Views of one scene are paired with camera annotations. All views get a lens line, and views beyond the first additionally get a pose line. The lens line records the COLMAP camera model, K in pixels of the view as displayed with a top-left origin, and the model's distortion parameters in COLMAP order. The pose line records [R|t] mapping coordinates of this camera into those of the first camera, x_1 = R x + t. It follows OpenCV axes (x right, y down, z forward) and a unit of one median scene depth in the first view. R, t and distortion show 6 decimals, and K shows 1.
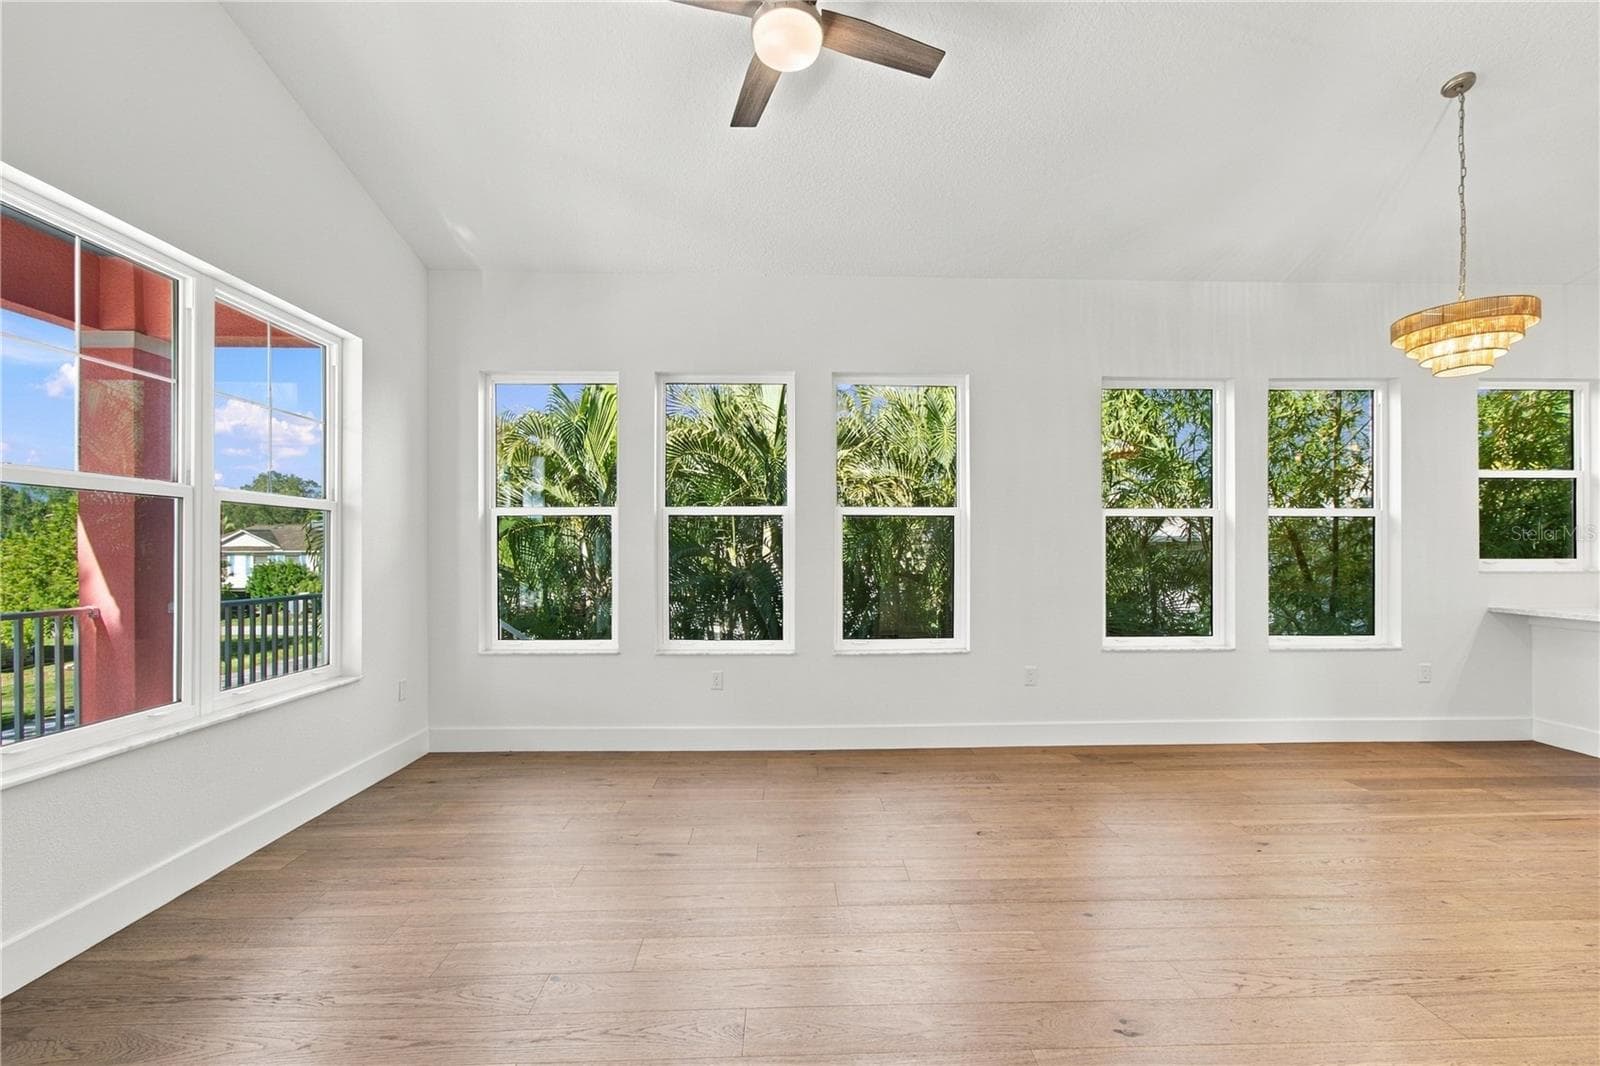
lens RADIAL K [[714.8, 0, 804.6], [0, 714.8, 543.8], [0, 0, 1]] dist [0.004672, 0.000435]
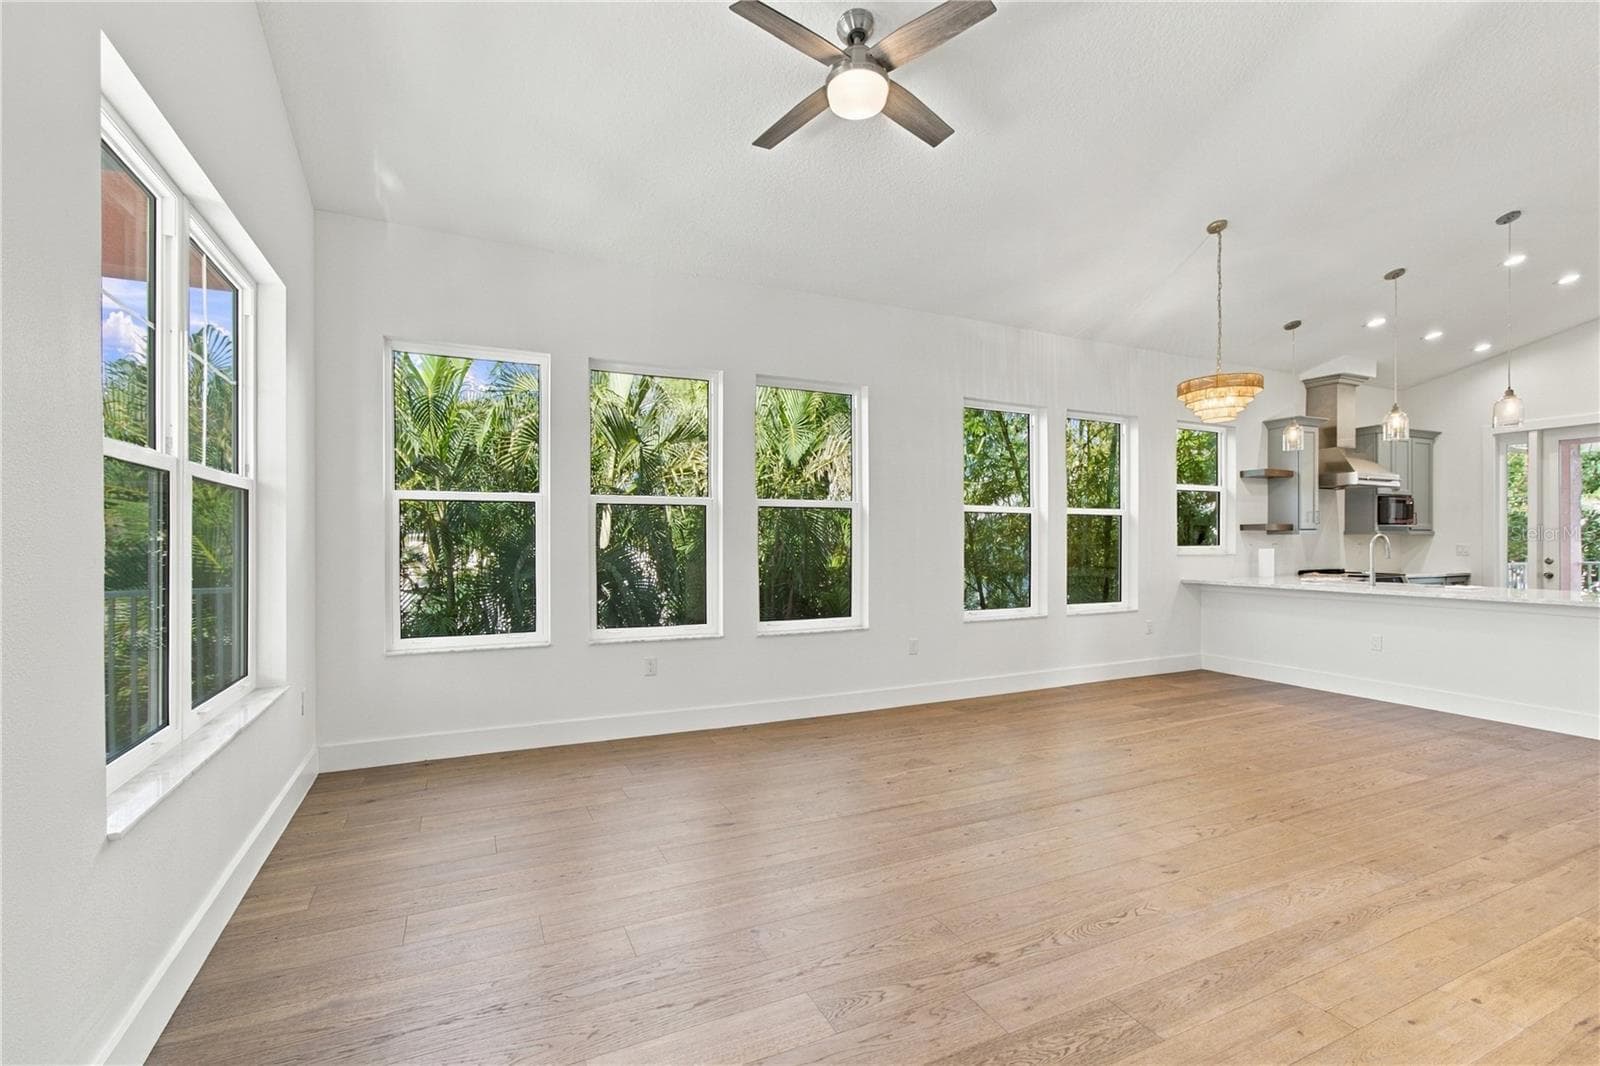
lens RADIAL K [[710.3, 0, 800.6], [0, 710.3, 540.5], [0, 0, 1]] dist [-0.024911, 0.024411]
pose [[0.918885, 0.001539, 0.394521, -0.323053], [-0.006103, 0.999928, 0.010315, -0.000449], [-0.394477, -0.011886, 0.918829, -0.004826]]
